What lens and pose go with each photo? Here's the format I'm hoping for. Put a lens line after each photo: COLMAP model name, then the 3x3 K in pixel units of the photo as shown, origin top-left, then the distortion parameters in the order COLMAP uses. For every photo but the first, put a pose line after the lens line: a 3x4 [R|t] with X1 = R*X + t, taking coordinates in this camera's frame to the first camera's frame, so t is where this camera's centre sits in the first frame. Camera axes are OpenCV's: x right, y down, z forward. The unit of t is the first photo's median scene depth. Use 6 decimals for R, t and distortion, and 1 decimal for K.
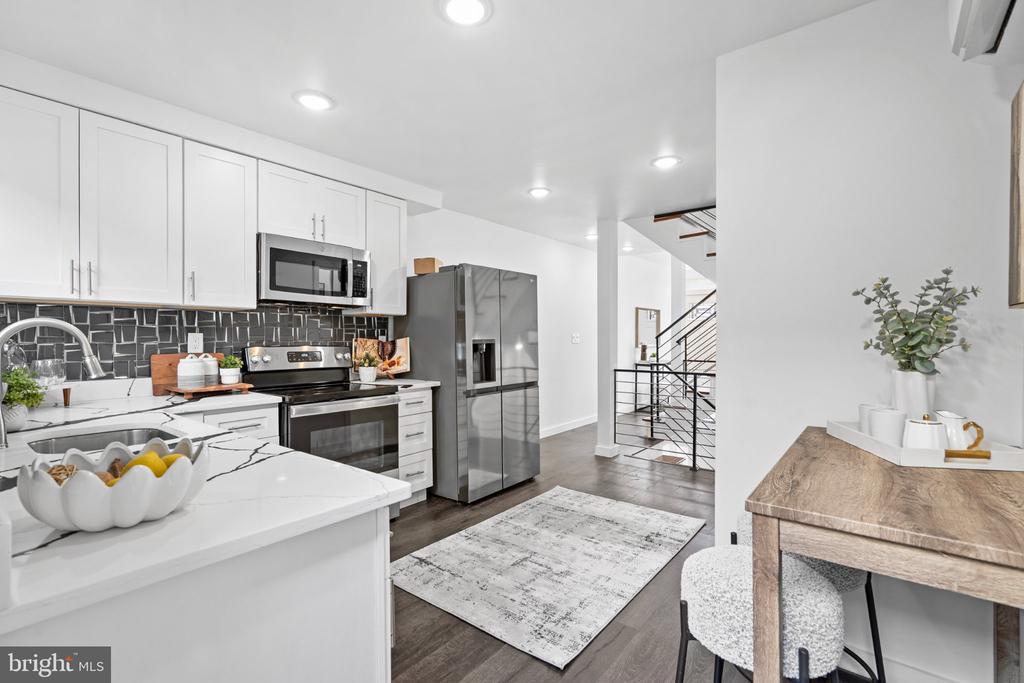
lens RADIAL K [[472.1, 0, 511.6], [0, 472.1, 339.3], [0, 0, 1]] dist [-0.007864, 0.004512]
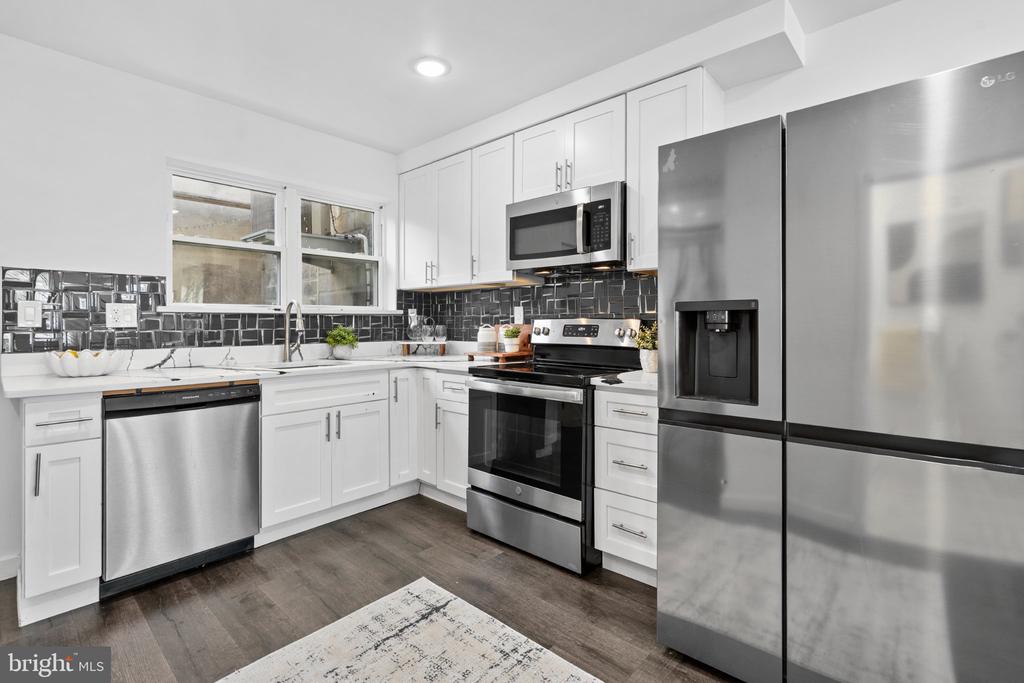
lens RADIAL K [[472.1, 0, 511.8], [0, 472.1, 326.0], [0, 0, 1]] dist [-0.007864, 0.004512]
pose [[-0.066052, 0.005231, -0.997802, 0.426999], [-0.003796, 0.999978, 0.005493, 0.024608], [0.997809, 0.004150, -0.066031, 0.949957]]
